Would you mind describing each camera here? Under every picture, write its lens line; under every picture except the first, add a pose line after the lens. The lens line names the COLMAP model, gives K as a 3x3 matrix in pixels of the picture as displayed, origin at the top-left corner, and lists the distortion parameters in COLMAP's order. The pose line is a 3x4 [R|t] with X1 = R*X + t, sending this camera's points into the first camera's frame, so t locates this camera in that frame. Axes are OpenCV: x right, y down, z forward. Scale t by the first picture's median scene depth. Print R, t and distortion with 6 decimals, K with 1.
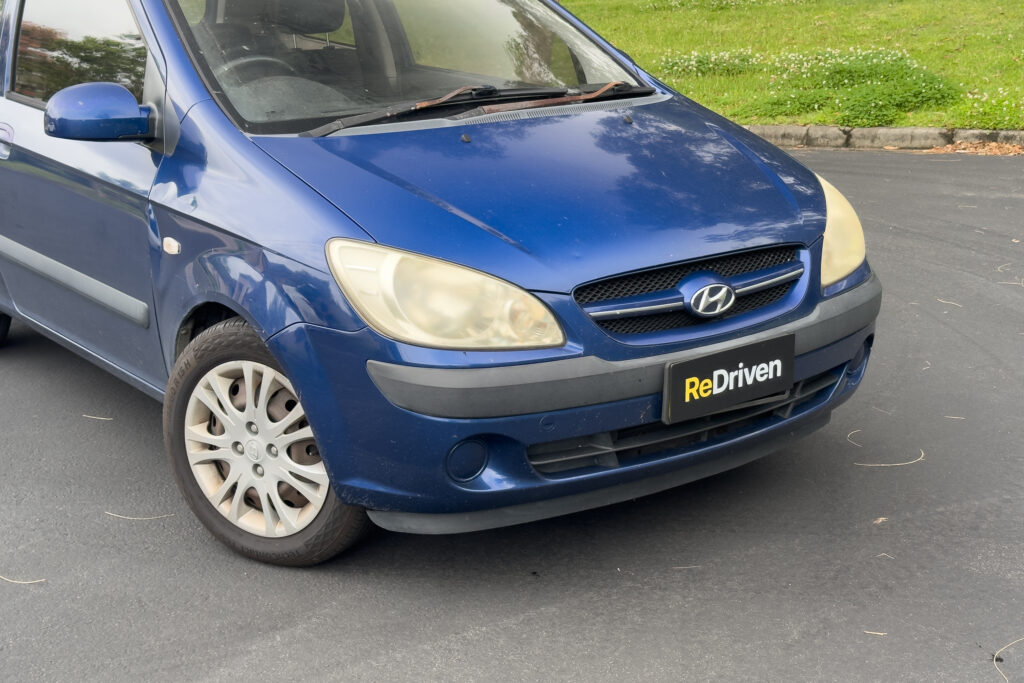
lens RADIAL K [[1487.3, 0, 512.0], [0, 1487.3, 341.5], [0, 0, 1]] dist [0.112275, 0.003992]
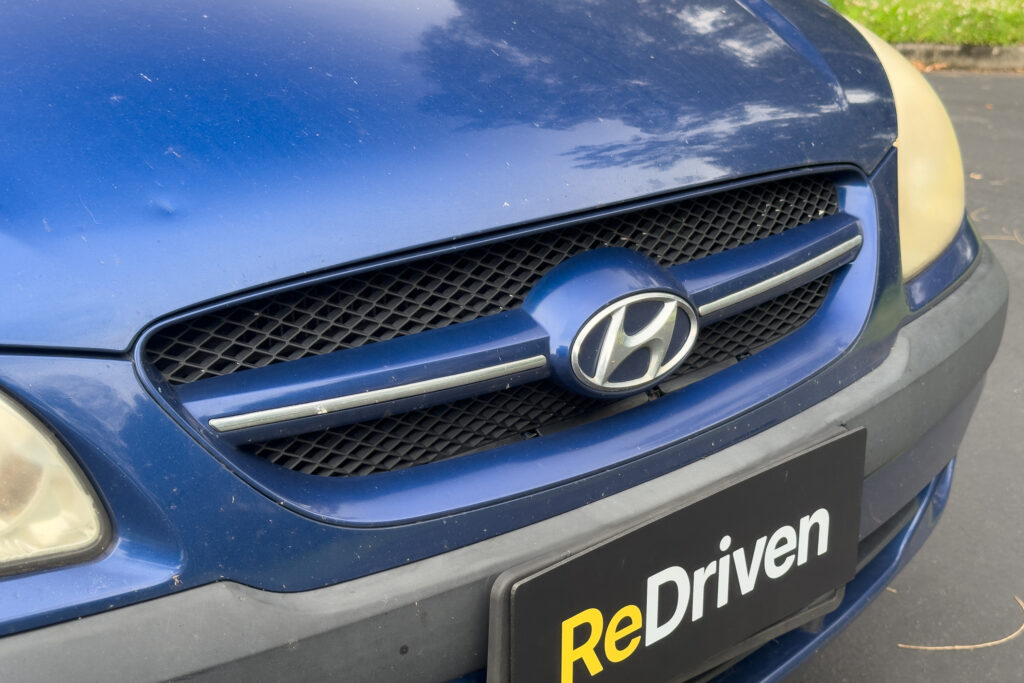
lens RADIAL K [[1487.3, 0, 512.0], [0, 1487.3, 341.5], [0, 0, 1]] dist [0.112275, 0.003992]
pose [[0.993072, -0.020389, 0.115725, 0.071497], [0.016133, 0.999163, 0.037597, -0.040464], [-0.116395, -0.035470, 0.992569, 0.687663]]
